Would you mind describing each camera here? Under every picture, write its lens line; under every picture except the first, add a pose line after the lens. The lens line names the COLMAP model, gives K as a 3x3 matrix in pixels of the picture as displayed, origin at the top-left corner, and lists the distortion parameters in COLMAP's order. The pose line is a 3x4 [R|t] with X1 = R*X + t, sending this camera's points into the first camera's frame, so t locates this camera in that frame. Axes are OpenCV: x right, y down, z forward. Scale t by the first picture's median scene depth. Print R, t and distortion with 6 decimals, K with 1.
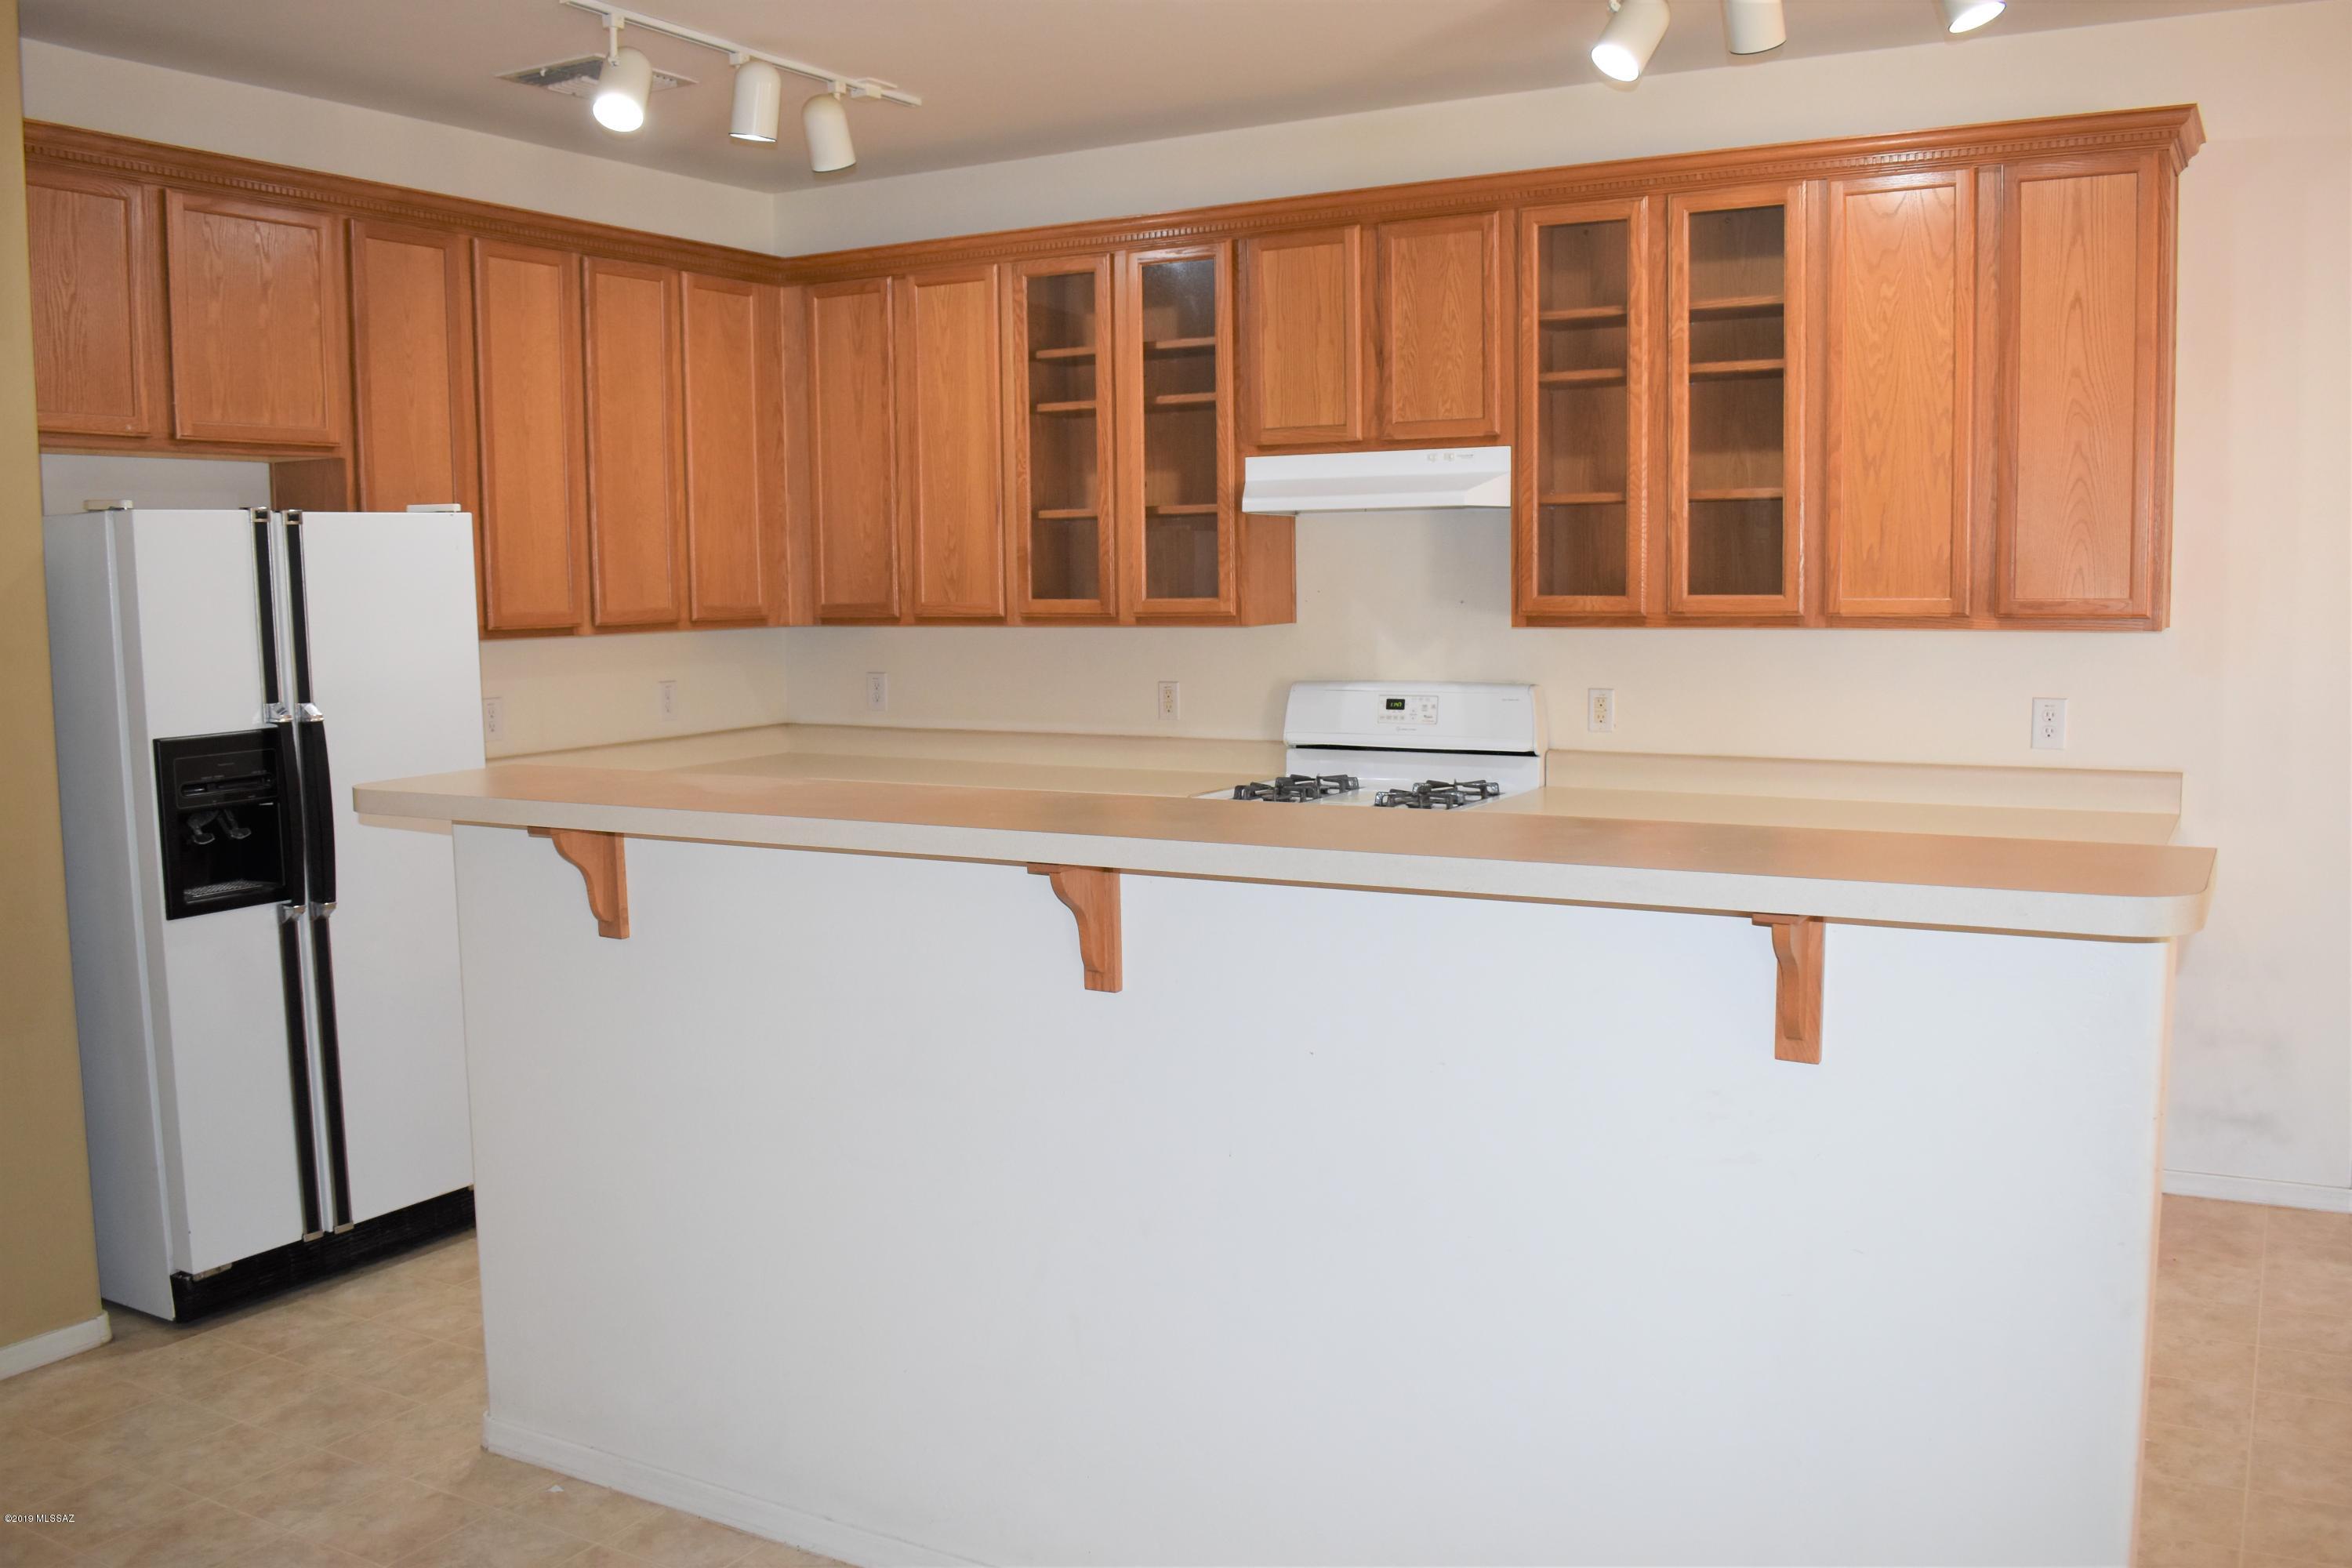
lens RADIAL K [[2006.1, 0, 1176.0], [0, 2006.1, 784.0], [0, 0, 1]] dist [-0.082414, 0.018542]
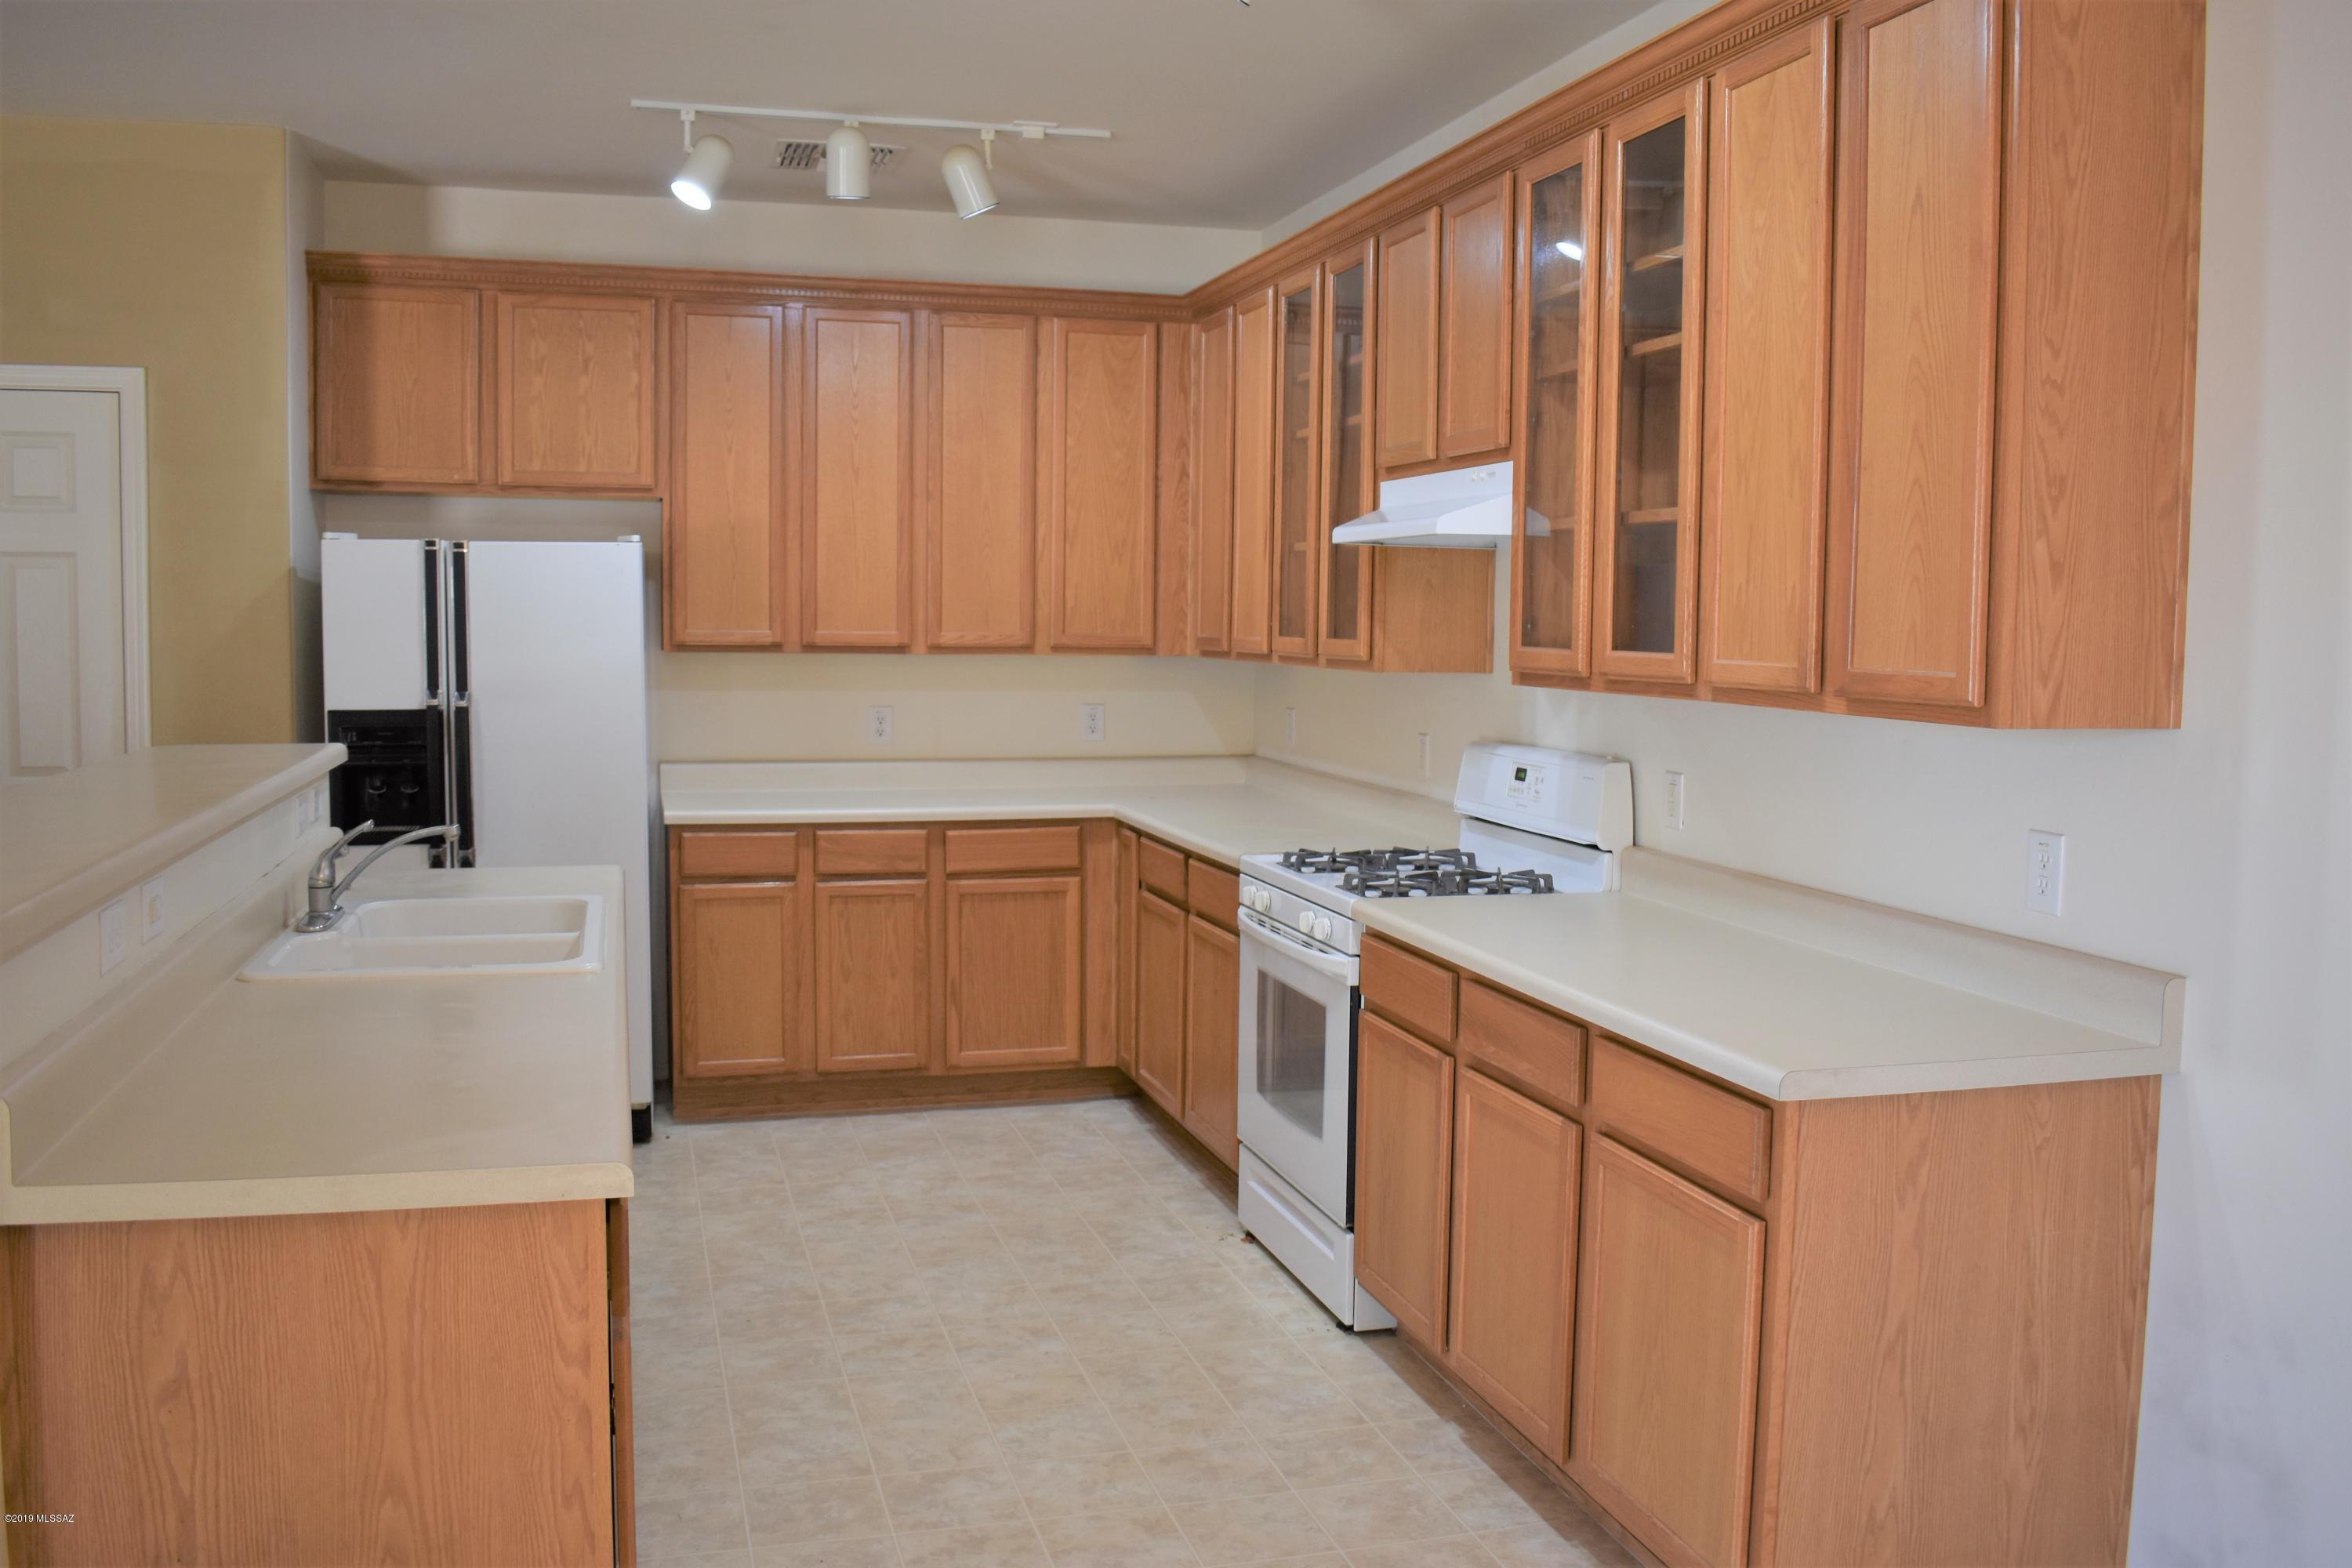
lens RADIAL K [[2006.1, 0, 1176.0], [0, 2006.1, 784.0], [0, 0, 1]] dist [-0.082414, 0.018542]
pose [[0.707501, 0.082632, -0.701865, 0.700614], [-0.097541, 0.995053, 0.018826, -0.044981], [0.699949, 0.055141, 0.712061, 0.367841]]
